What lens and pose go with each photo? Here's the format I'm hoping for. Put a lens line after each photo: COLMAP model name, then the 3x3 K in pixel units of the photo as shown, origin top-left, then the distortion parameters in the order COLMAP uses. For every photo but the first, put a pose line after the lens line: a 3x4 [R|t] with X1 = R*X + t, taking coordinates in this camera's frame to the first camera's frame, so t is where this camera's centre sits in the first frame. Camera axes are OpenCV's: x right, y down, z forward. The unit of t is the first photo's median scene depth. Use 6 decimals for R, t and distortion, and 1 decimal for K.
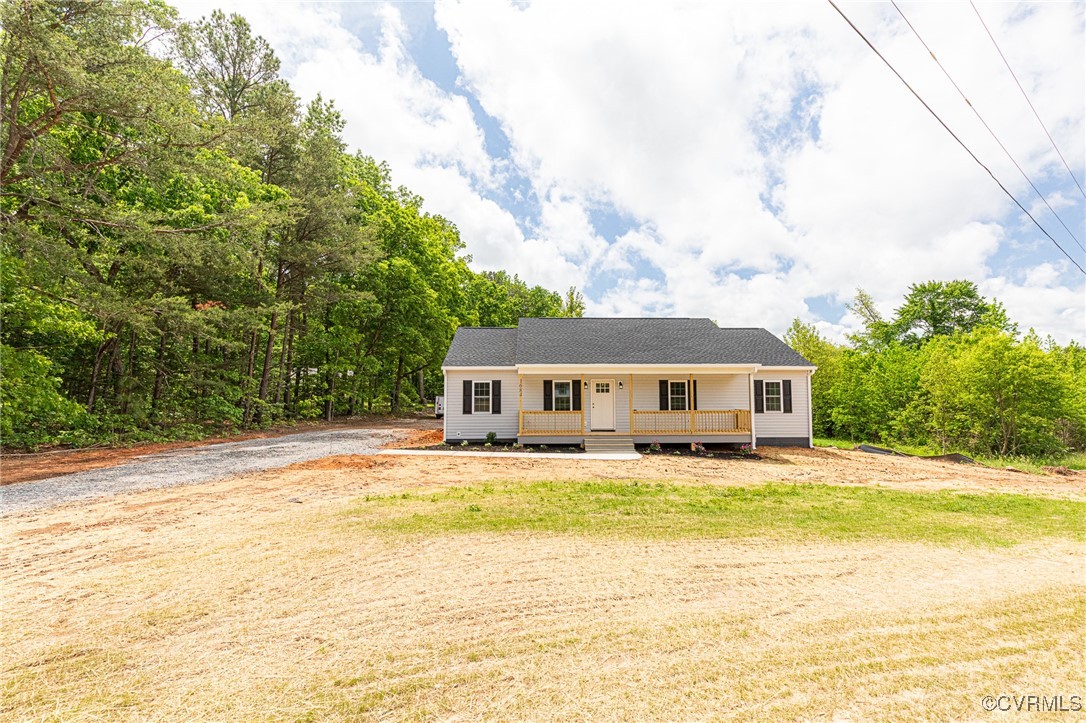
lens RADIAL K [[519.8, 0, 535.8], [0, 519.8, 394.0], [0, 0, 1]] dist [0.043291, -0.000095]
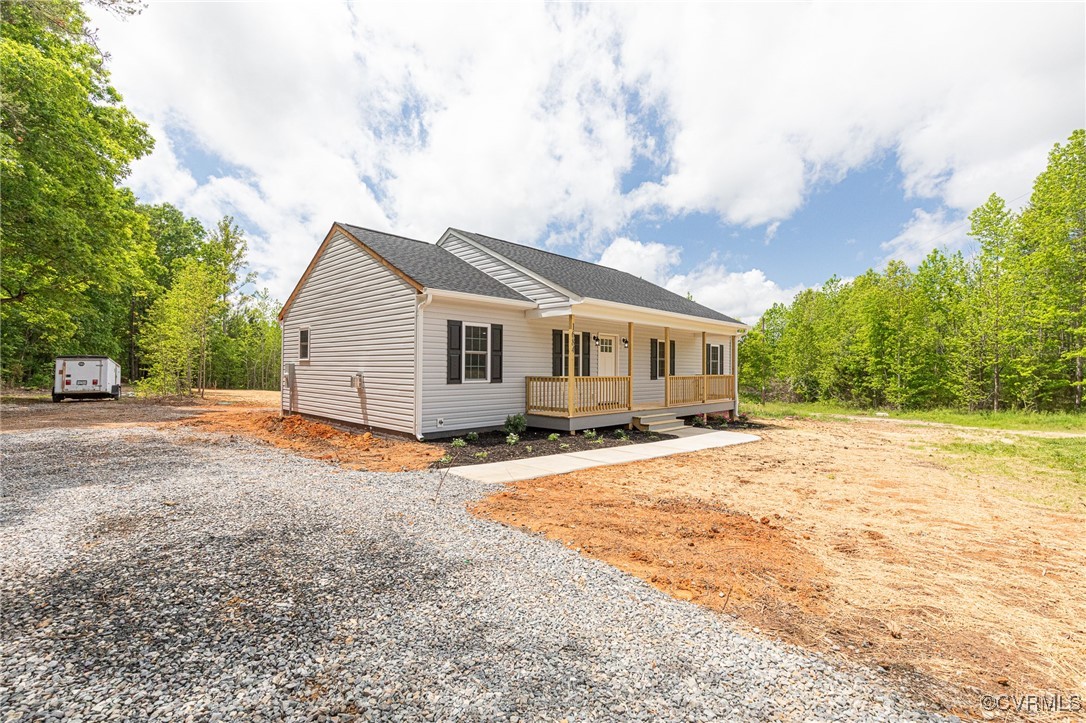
lens RADIAL K [[512.4, 0, 547.7], [0, 512.4, 354.8], [0, 0, 1]] dist [0.008184, -0.000334]
pose [[0.709252, 0.027231, 0.704429, -0.428887], [-0.006875, 0.999473, -0.031714, 0.024750], [-0.704922, 0.017651, 0.709066, 0.553755]]
